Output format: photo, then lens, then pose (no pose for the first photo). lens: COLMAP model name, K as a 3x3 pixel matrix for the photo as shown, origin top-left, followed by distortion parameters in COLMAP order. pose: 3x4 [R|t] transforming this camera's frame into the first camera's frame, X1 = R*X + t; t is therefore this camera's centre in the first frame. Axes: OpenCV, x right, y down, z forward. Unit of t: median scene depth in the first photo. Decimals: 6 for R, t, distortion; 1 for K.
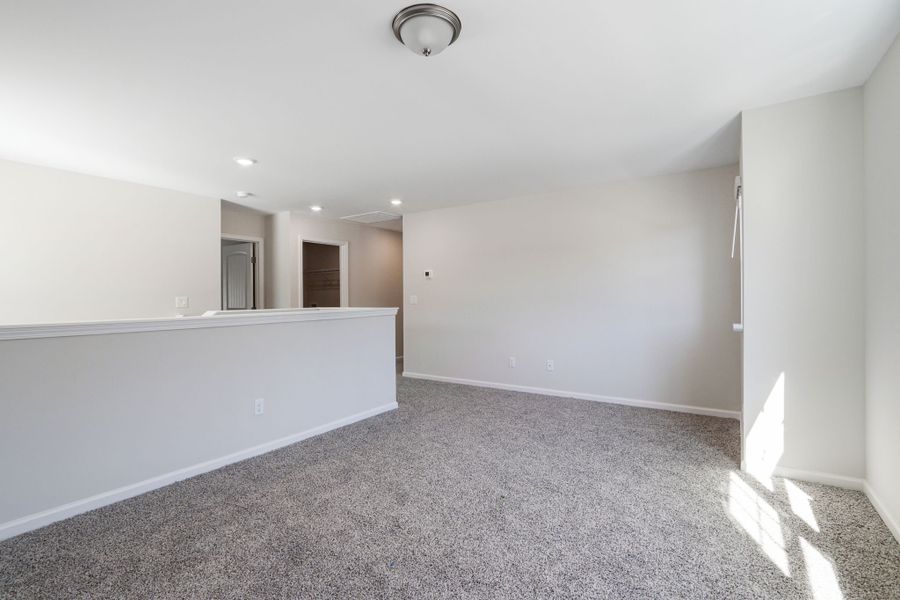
lens RADIAL K [[417.4, 0, 444.7], [0, 417.4, 294.4], [0, 0, 1]] dist [-0.022371, 0.004593]
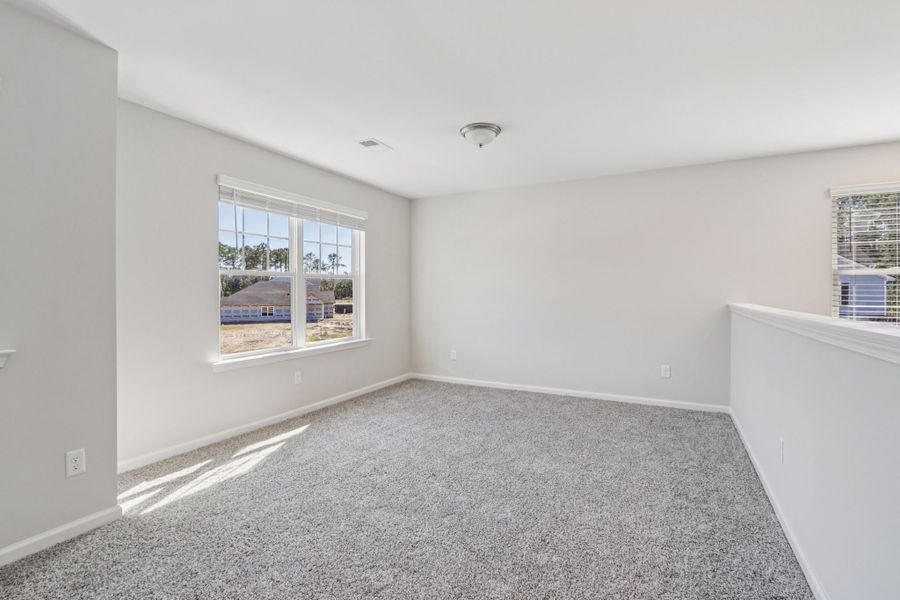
lens RADIAL K [[417.4, 0, 444.7], [0, 417.4, 294.4], [0, 0, 1]] dist [-0.022371, 0.004593]
pose [[-0.995700, 0.009045, -0.092192, 0.155540], [0.007848, 0.999880, 0.013331, 0.001637], [0.092302, 0.012550, -0.995652, 1.590807]]
